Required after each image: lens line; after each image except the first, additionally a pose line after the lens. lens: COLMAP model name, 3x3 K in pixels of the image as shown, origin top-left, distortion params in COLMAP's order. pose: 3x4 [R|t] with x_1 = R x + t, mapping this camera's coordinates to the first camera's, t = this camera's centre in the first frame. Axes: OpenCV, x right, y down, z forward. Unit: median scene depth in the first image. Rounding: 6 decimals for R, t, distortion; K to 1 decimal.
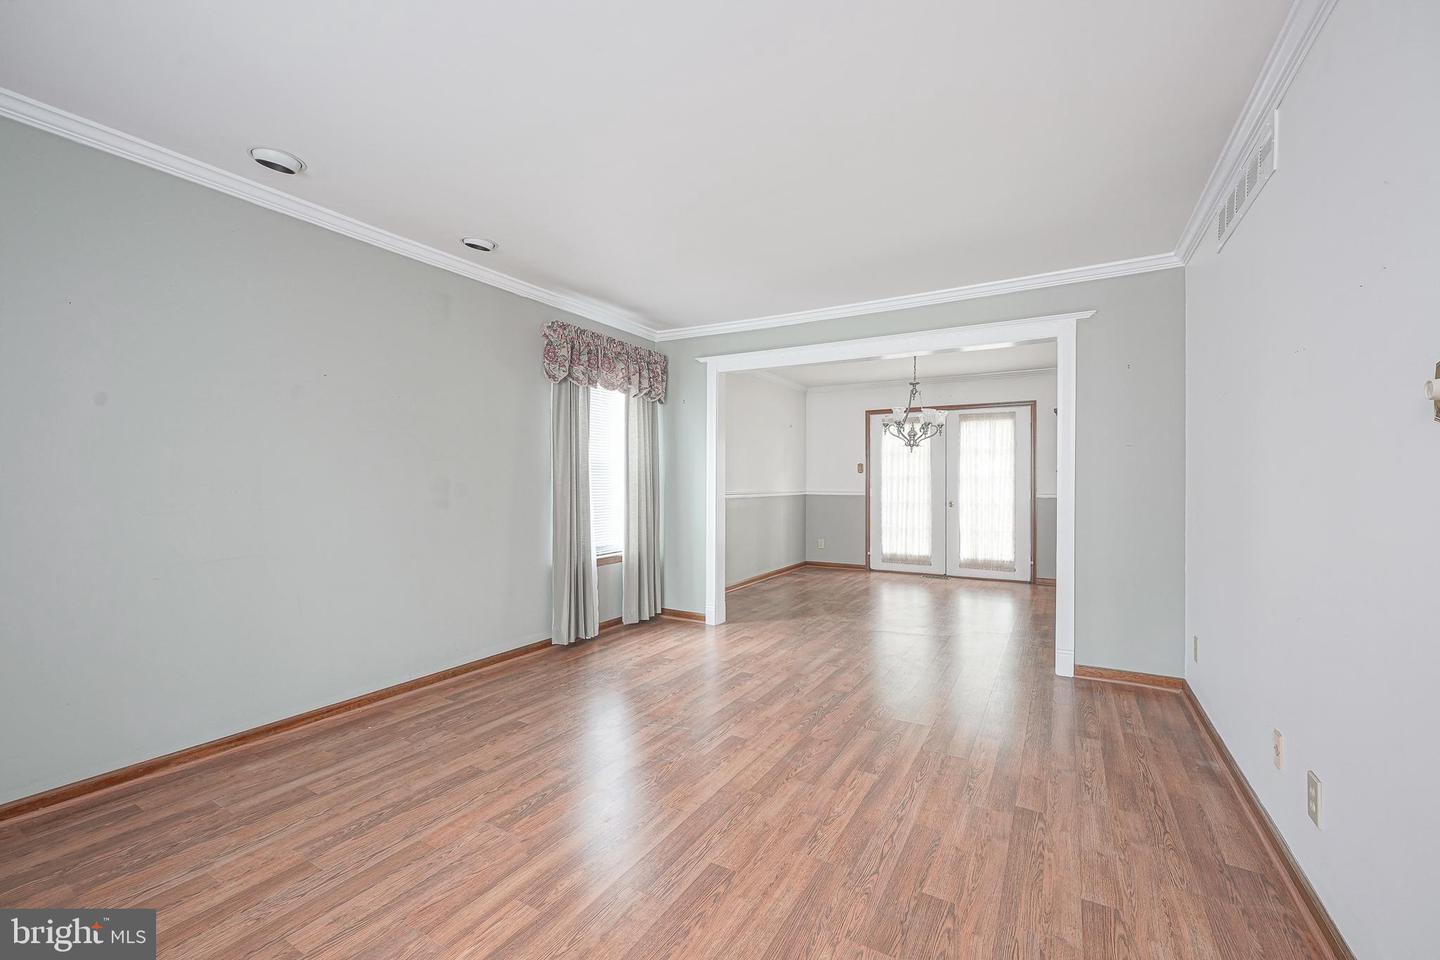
lens RADIAL K [[587.1, 0, 724.5], [0, 587.1, 478.8], [0, 0, 1]] dist [-0.003056, 0.000277]
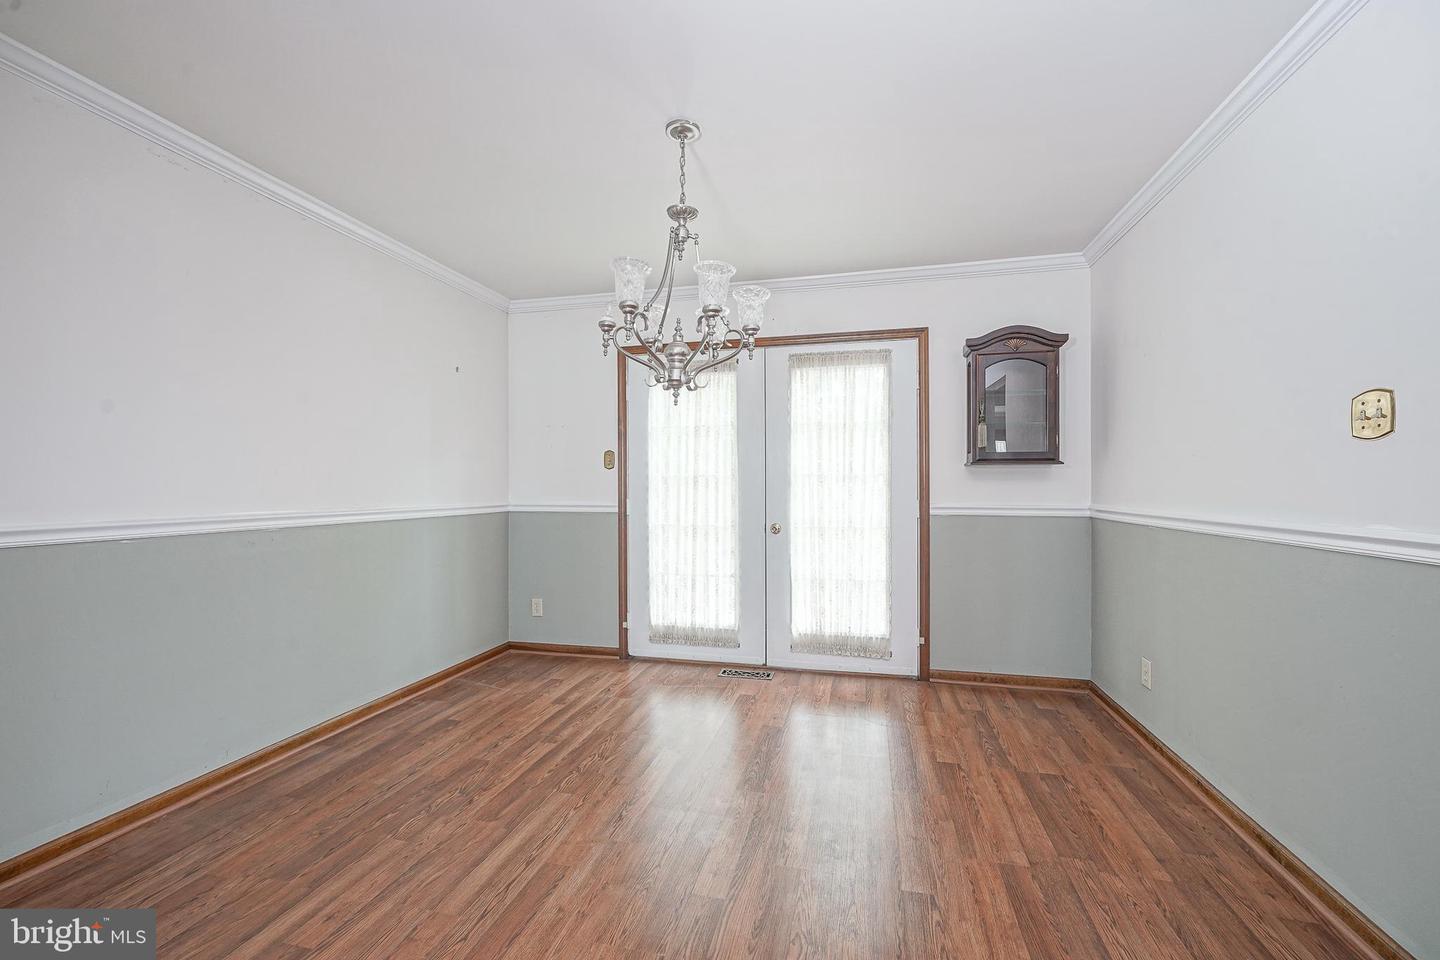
lens RADIAL K [[587.1, 0, 719.6], [0, 587.1, 483.3], [0, 0, 1]] dist [-0.003056, 0.000277]
pose [[0.962317, -0.006010, 0.271863, 0.200766], [0.004325, 0.999968, 0.006799, -0.000336], [-0.271895, -0.005367, 0.962312, 0.521279]]
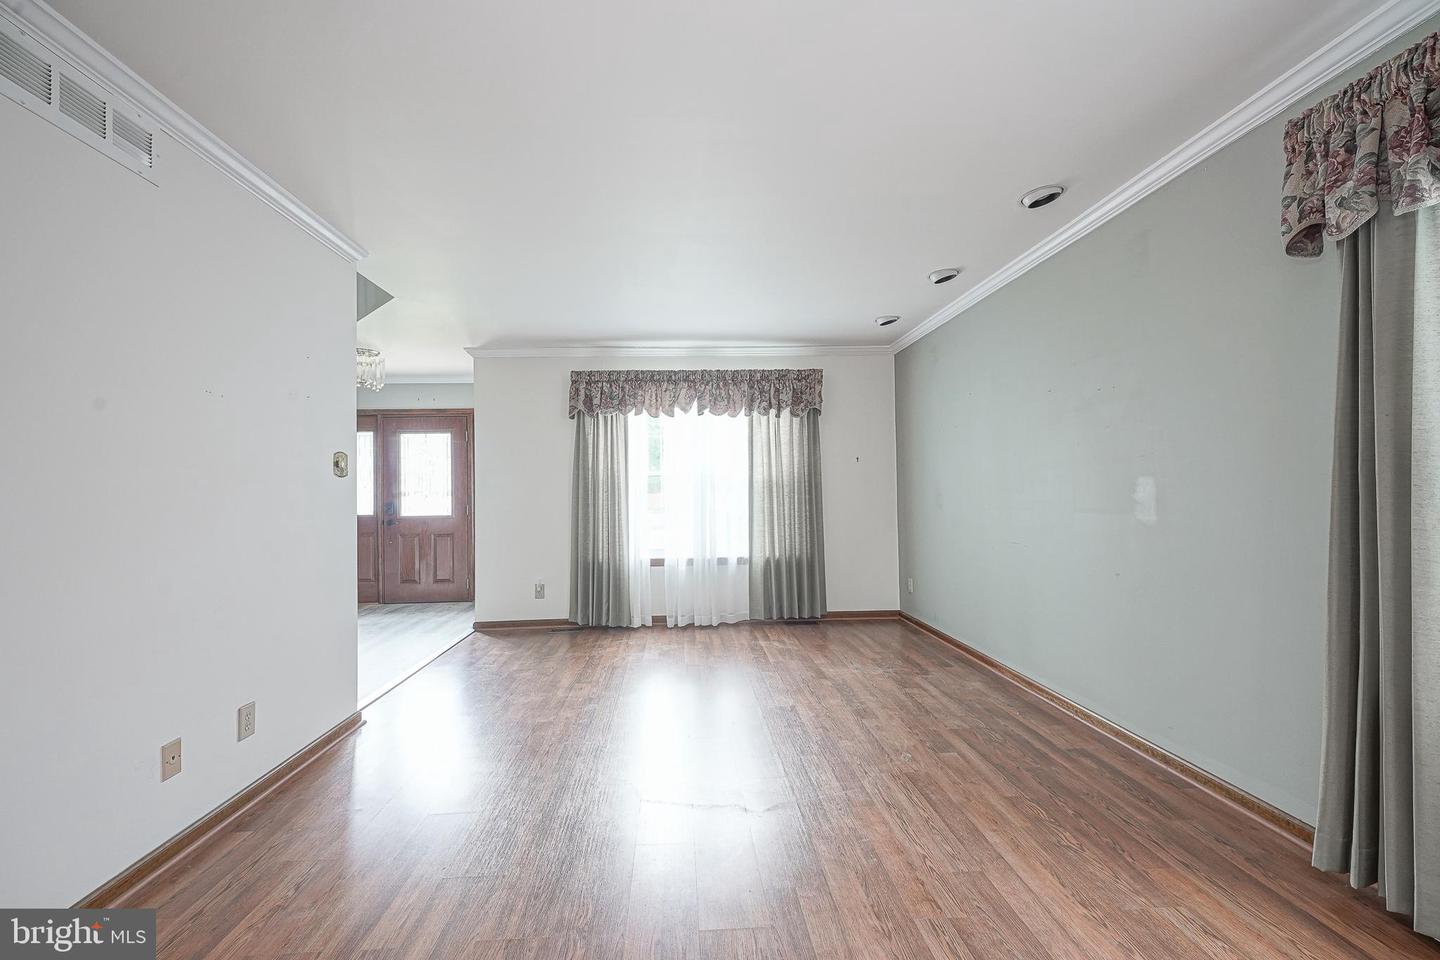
lens RADIAL K [[587.1, 0, 720.8], [0, 587.1, 489.0], [0, 0, 1]] dist [-0.003056, 0.000277]
pose [[-0.825644, 0.001144, -0.564191, 0.344056], [0.007616, 0.999929, -0.009118, 0.010772], [0.564141, -0.011825, -0.825594, 1.182800]]
